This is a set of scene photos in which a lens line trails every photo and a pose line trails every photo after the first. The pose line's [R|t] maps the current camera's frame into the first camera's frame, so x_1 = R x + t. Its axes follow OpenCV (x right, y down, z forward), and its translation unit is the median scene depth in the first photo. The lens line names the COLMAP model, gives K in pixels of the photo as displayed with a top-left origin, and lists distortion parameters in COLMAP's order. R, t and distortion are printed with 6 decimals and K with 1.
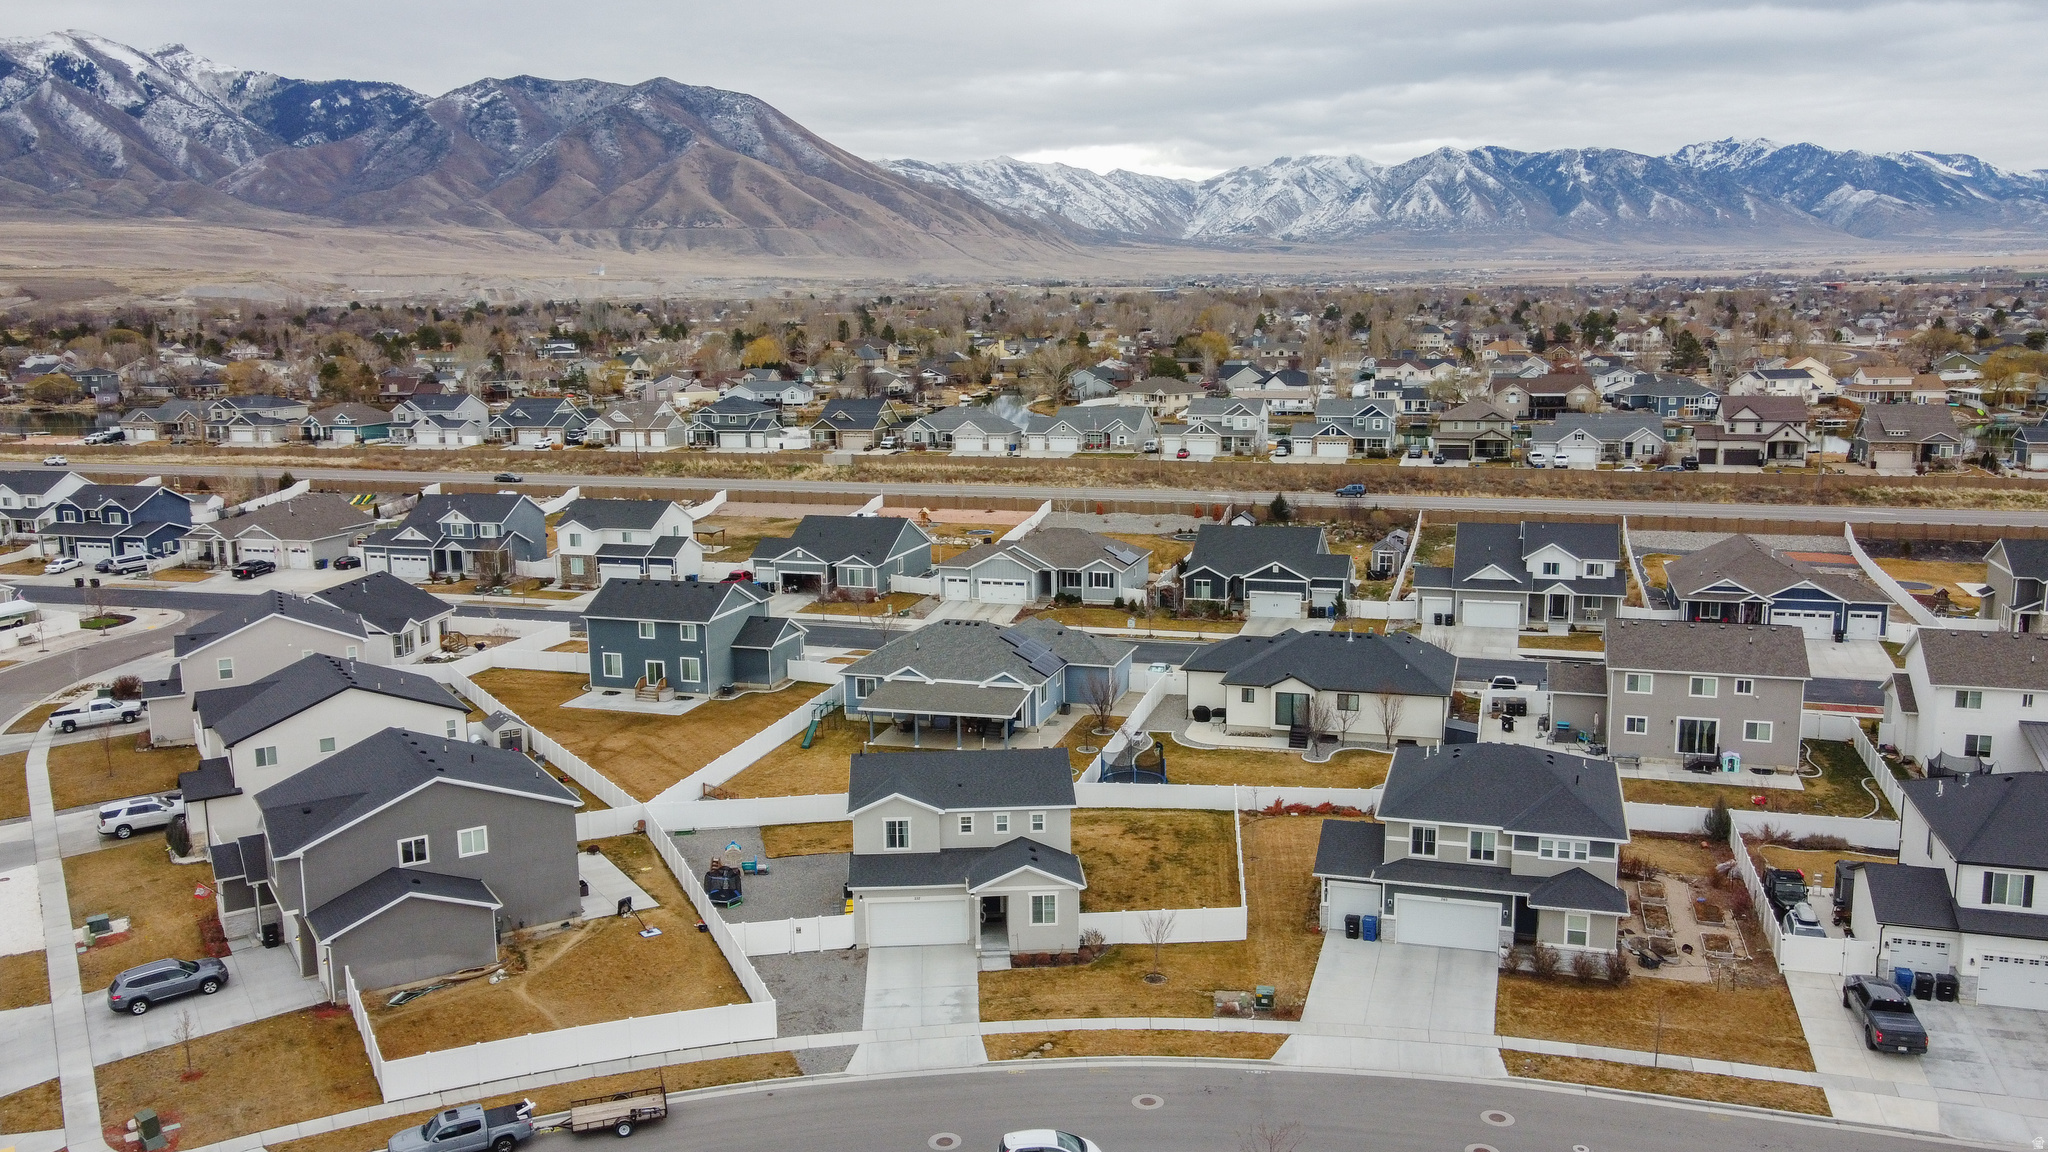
lens RADIAL K [[1584.3, 0, 1024.0], [0, 1584.3, 576.0], [0, 0, 1]] dist [-0.002871, 0.043628]
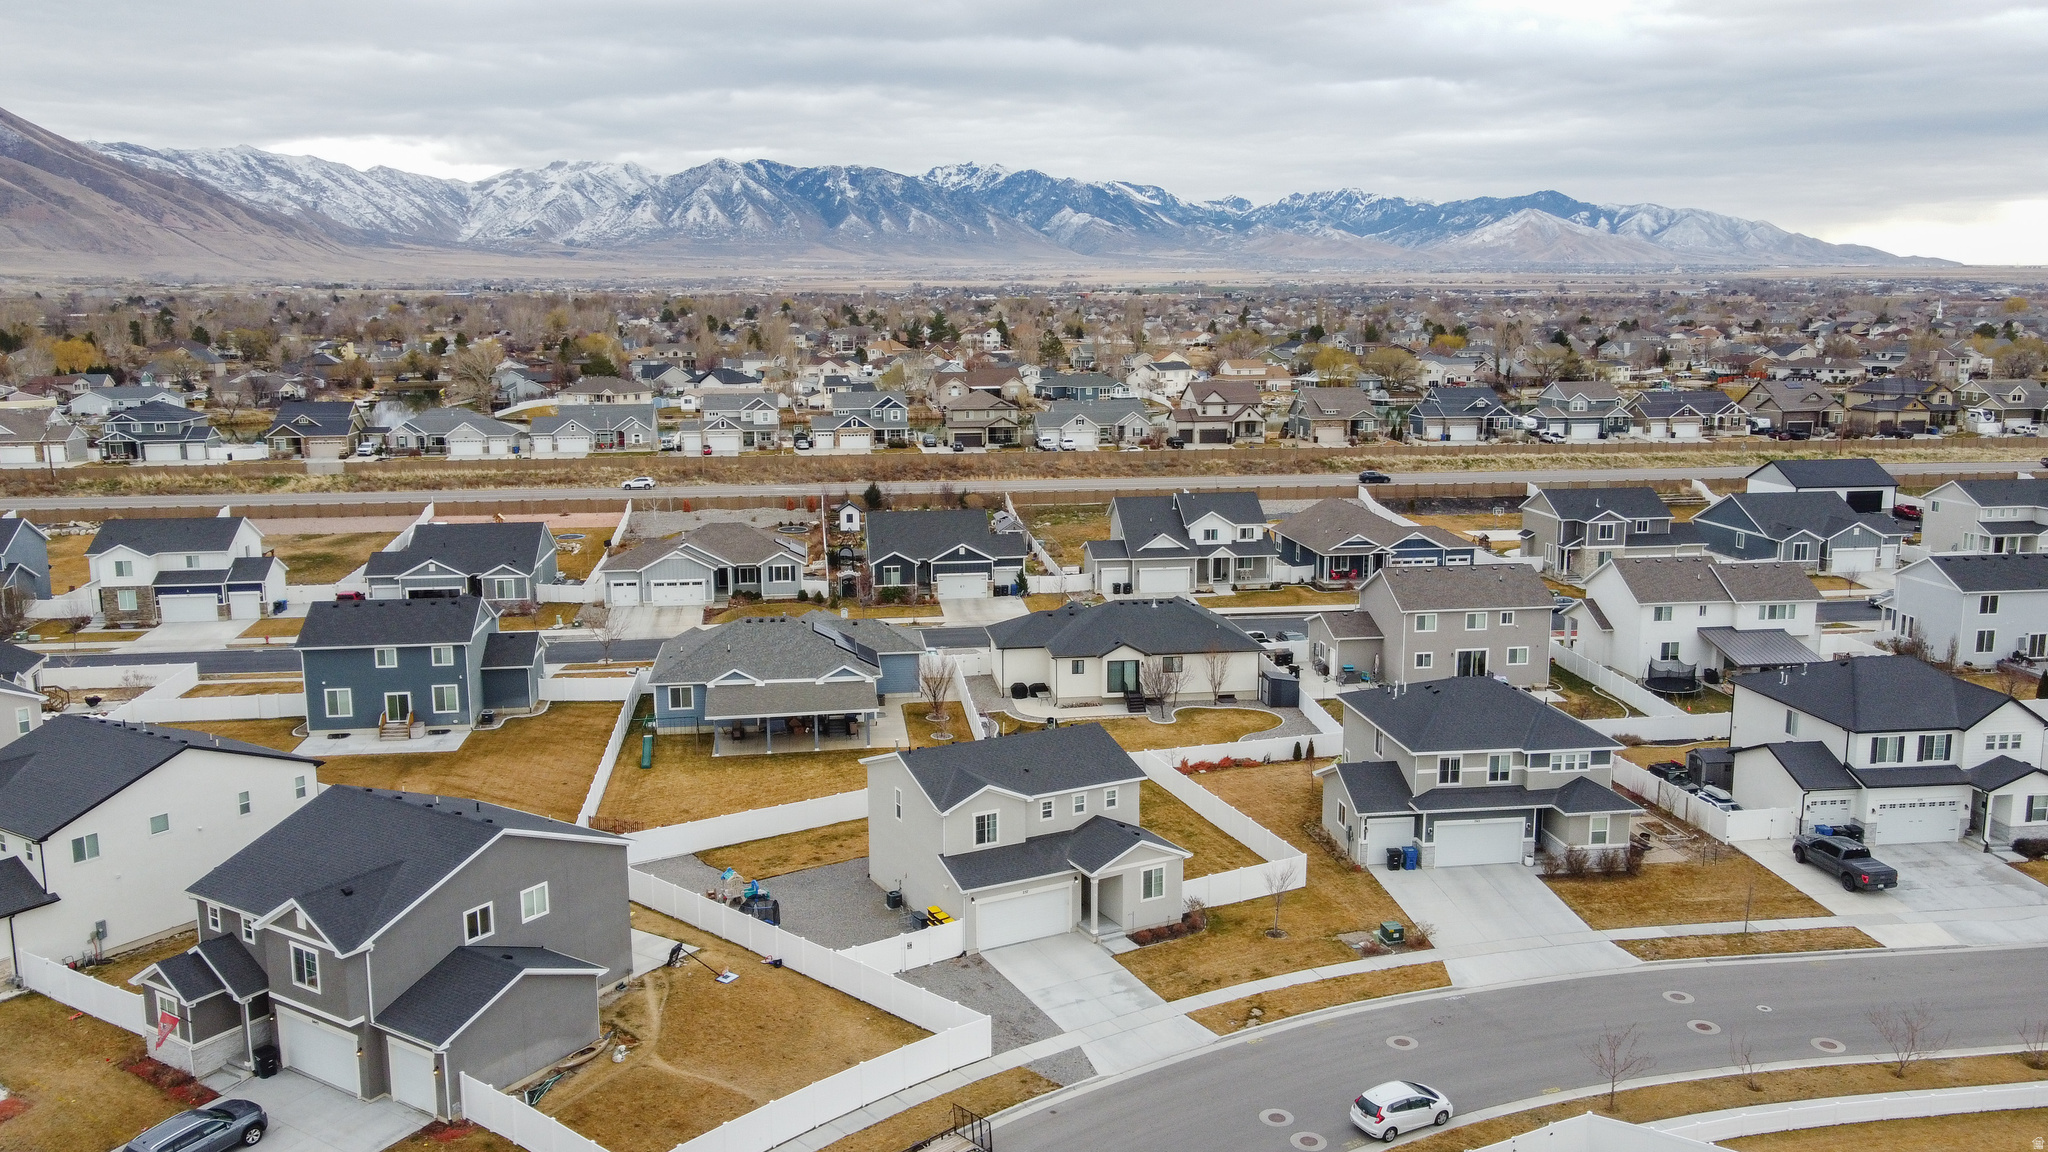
lens RADIAL K [[1563.6, 0, 1000.2], [0, 1563.6, 580.4], [0, 0, 1]] dist [0.001205, 0.034827]
pose [[0.912240, -0.065707, 0.404352, -0.273534], [0.065124, 0.997761, 0.015213, 0.001069], [-0.404447, 0.012455, 0.914477, 0.089127]]
